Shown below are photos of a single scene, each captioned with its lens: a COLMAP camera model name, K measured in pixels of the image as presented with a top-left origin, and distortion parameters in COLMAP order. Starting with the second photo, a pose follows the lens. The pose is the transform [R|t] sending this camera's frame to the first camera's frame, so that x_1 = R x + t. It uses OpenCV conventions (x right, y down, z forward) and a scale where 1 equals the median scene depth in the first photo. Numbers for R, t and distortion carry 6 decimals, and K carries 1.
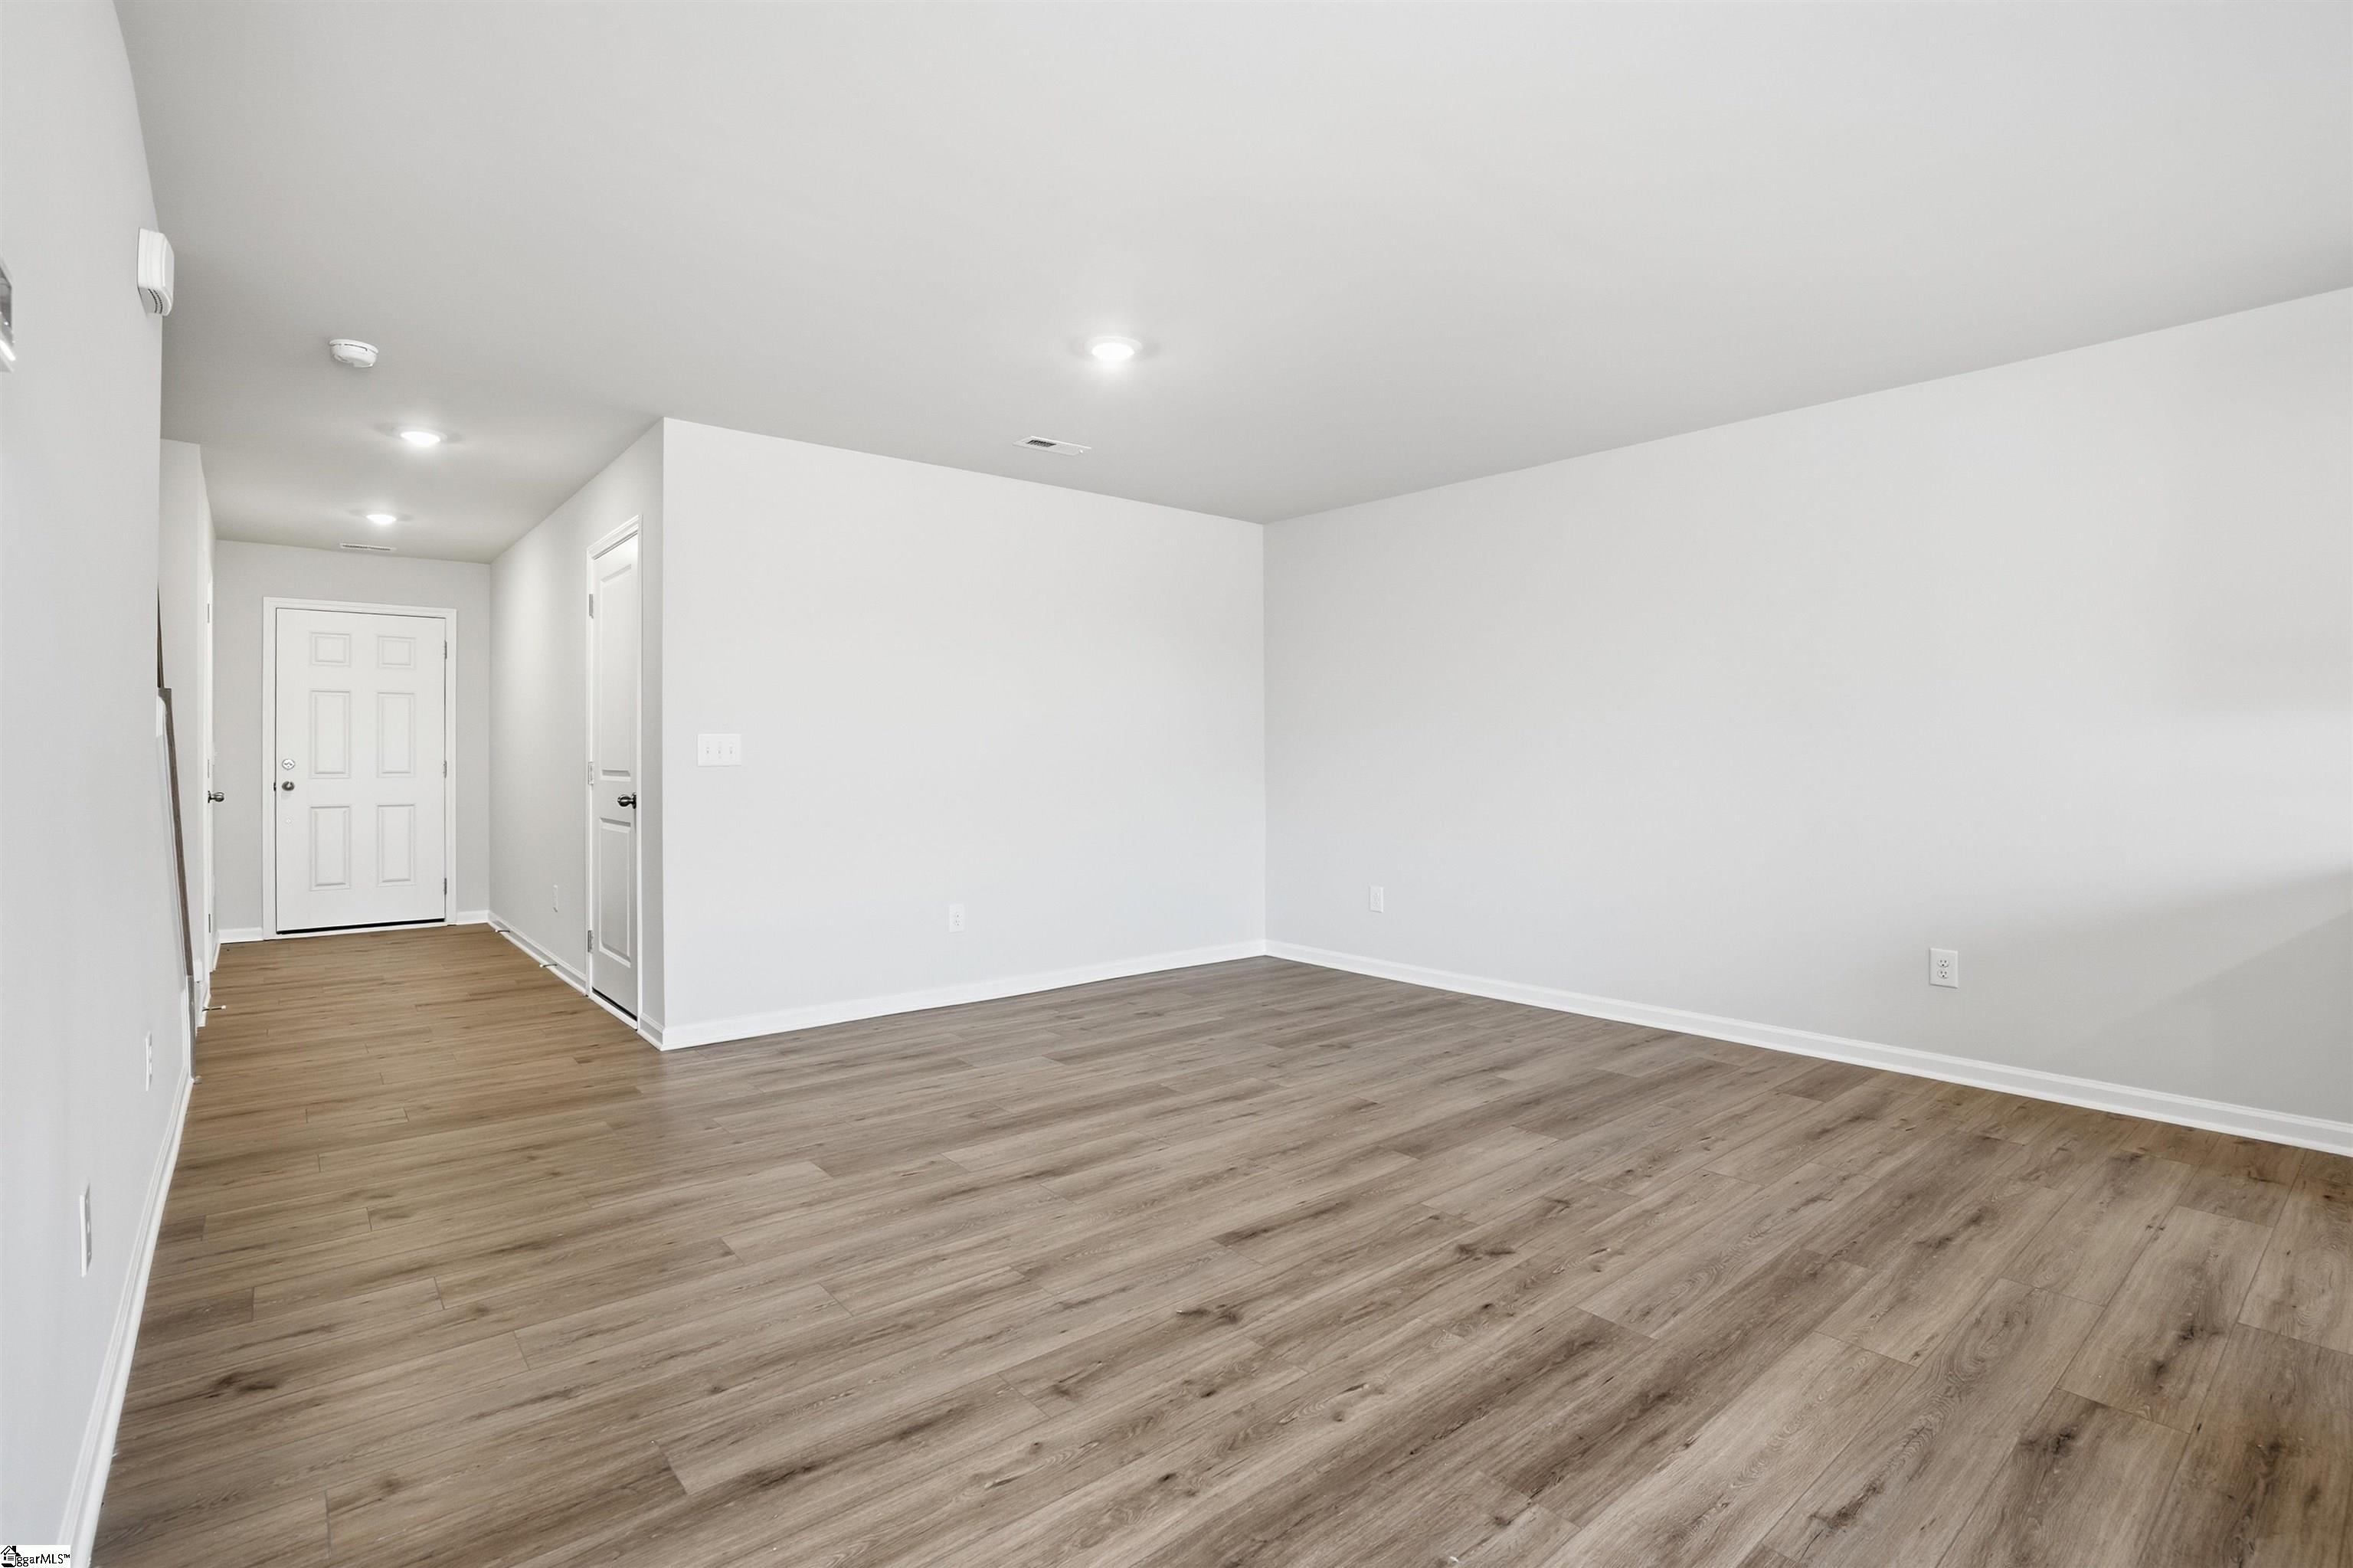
lens RADIAL K [[1120.5, 0, 1180.7], [0, 1120.5, 761.3], [0, 0, 1]] dist [-0.052291, 0.017010]
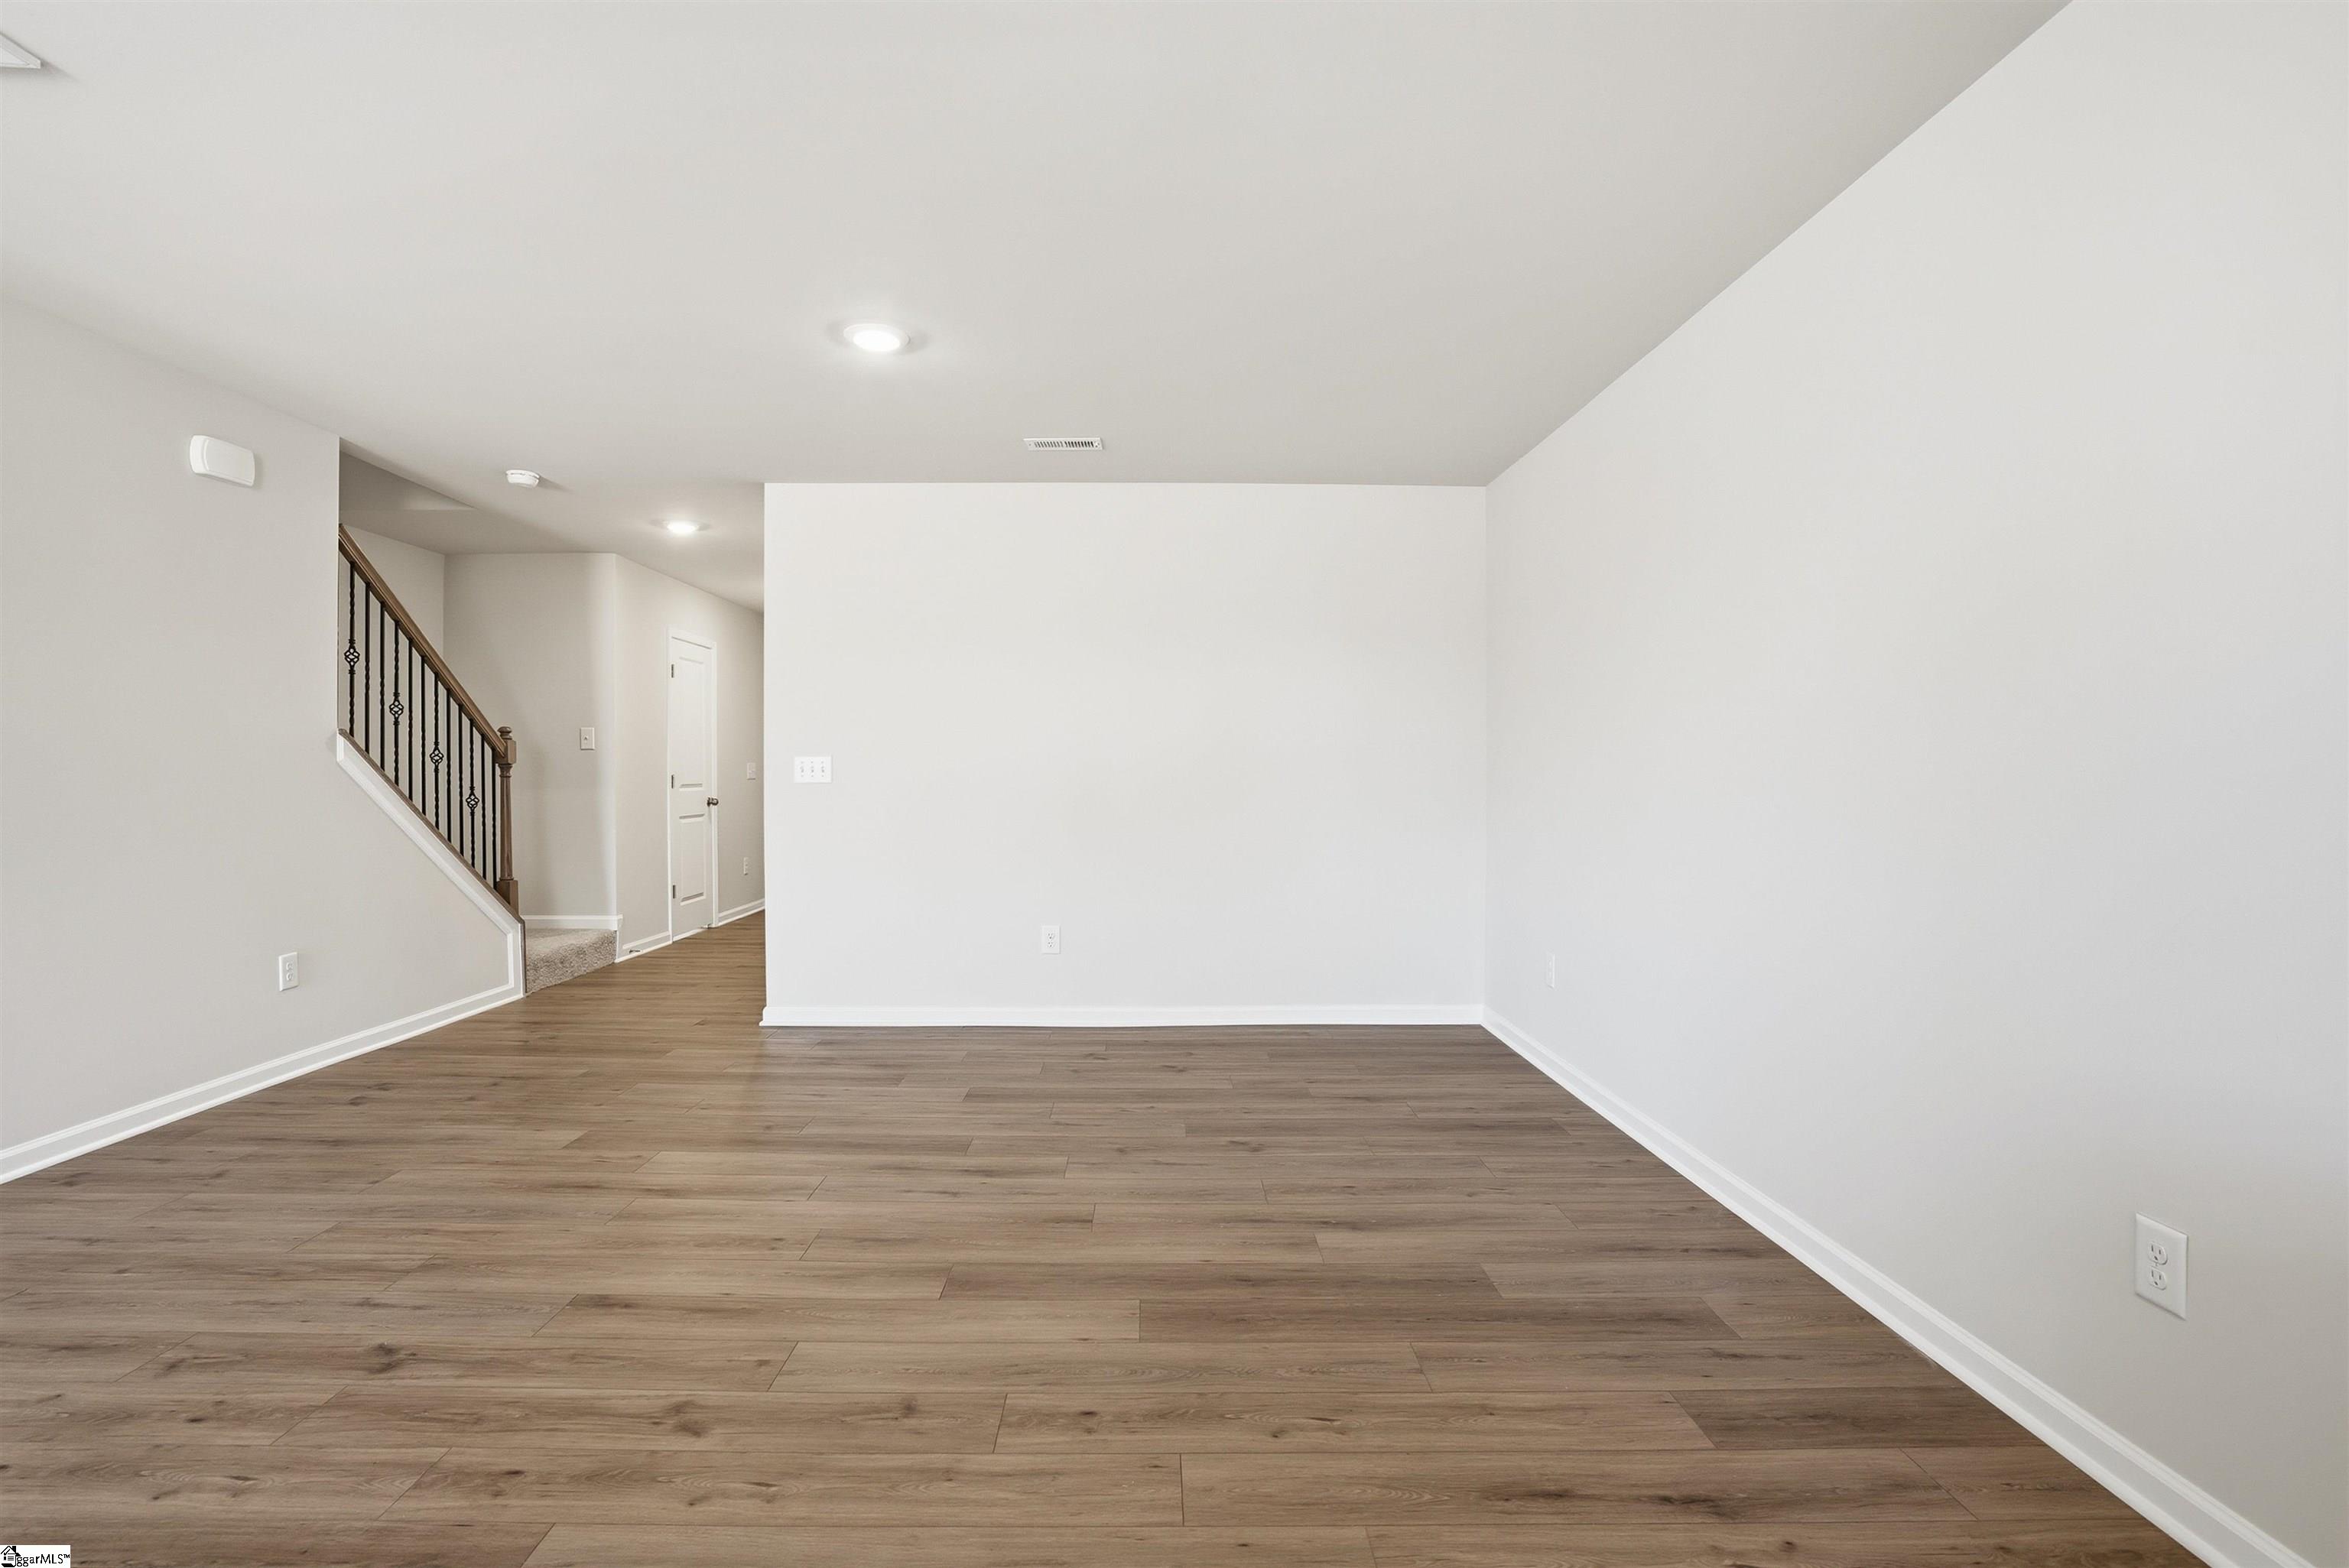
lens RADIAL K [[1118.4, 0, 1236.8], [0, 1118.4, 790.5], [0, 0, 1]] dist [-0.052291, 0.017010]
pose [[0.772120, 0.009975, -0.635398, 0.964498], [-0.005119, 0.999942, 0.009477, -0.000293], [0.635456, -0.004065, 0.772127, 0.612935]]
